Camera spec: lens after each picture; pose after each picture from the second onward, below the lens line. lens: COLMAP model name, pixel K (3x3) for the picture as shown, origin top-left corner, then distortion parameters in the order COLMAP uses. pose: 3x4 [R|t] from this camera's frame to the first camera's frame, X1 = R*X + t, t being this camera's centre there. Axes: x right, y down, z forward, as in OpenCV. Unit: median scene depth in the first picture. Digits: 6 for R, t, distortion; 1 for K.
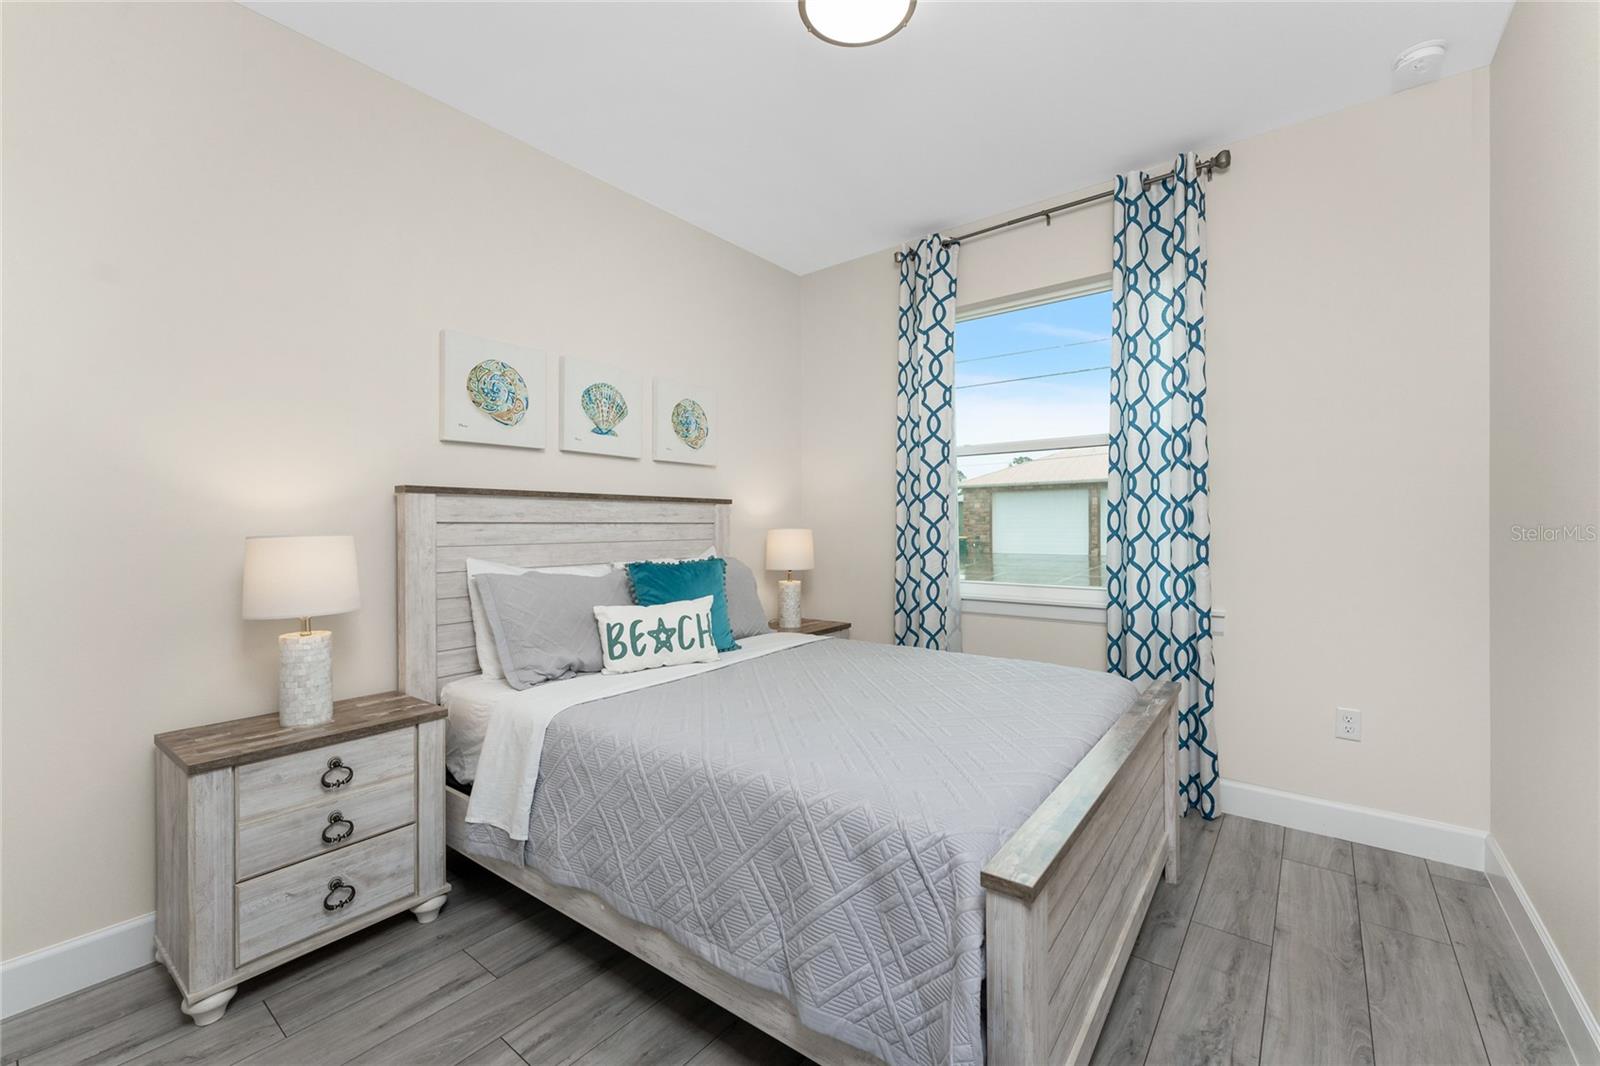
lens RADIAL K [[642.1, 0, 800.4], [0, 642.1, 525.7], [0, 0, 1]] dist [-0.002090, 0.000587]
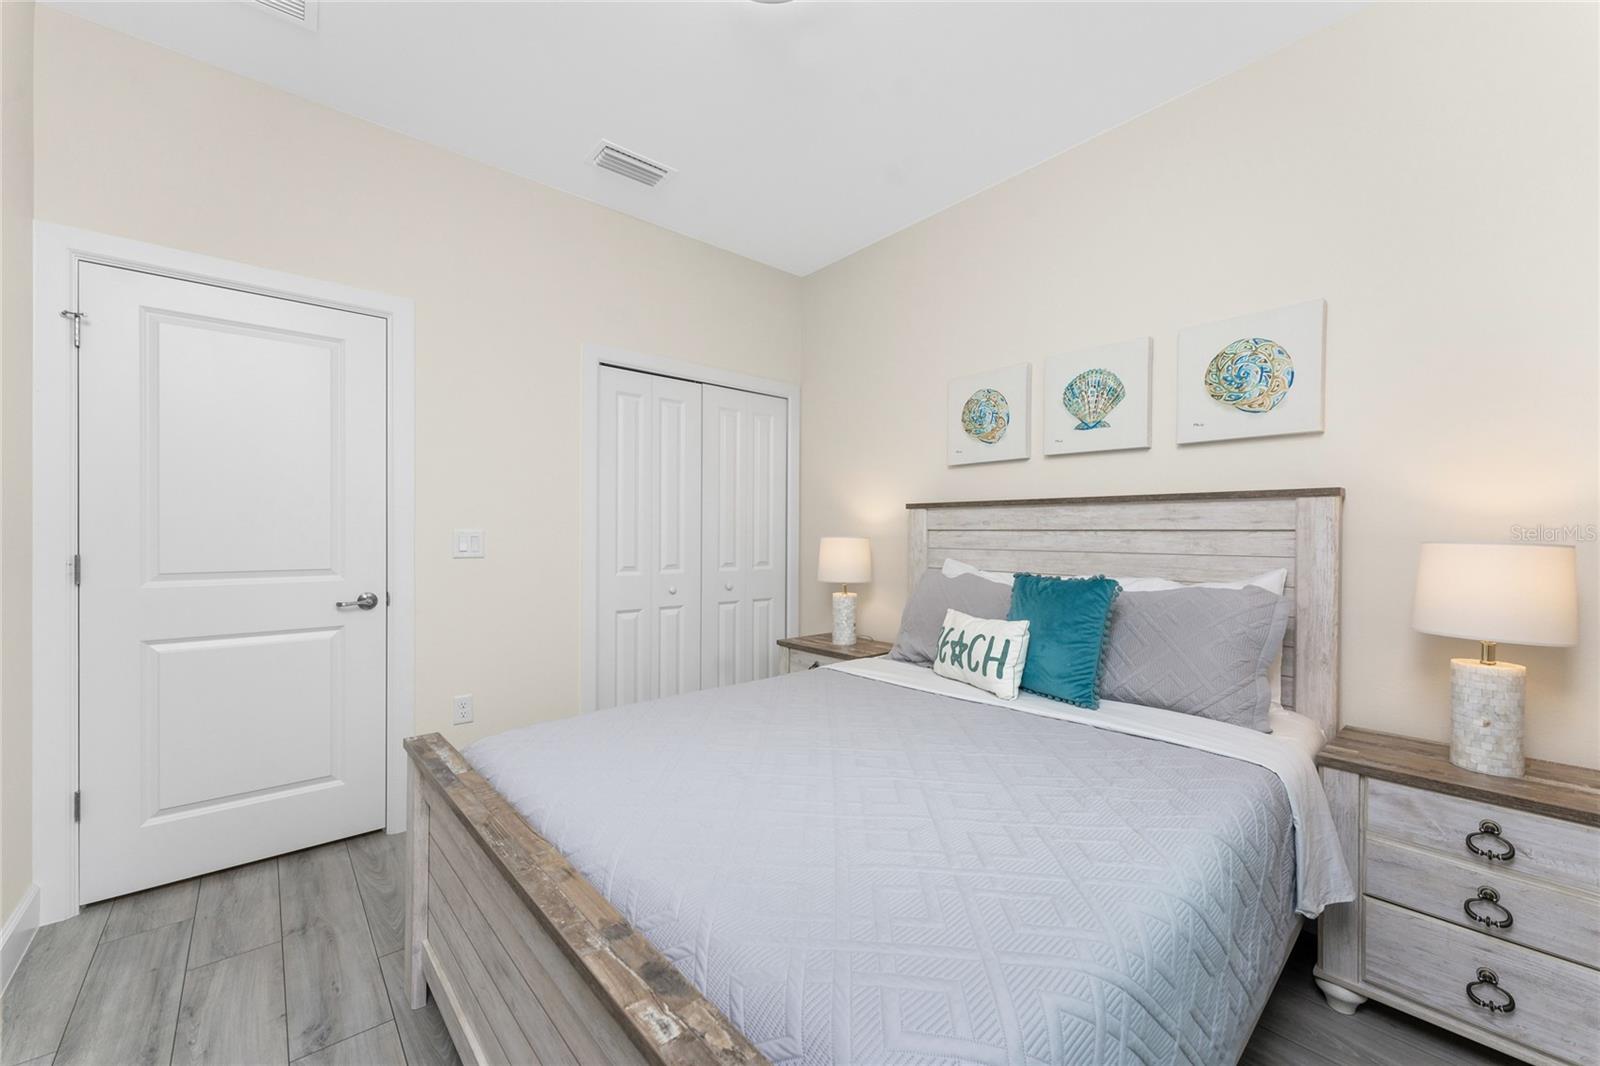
lens RADIAL K [[642.1, 0, 801.6], [0, 642.1, 531.3], [0, 0, 1]] dist [-0.002090, 0.000587]
pose [[-0.198021, -0.000099, -0.980198, 0.600147], [-0.005423, 0.999985, 0.000994, -0.001579], [0.980183, 0.005512, -0.198018, 0.757304]]
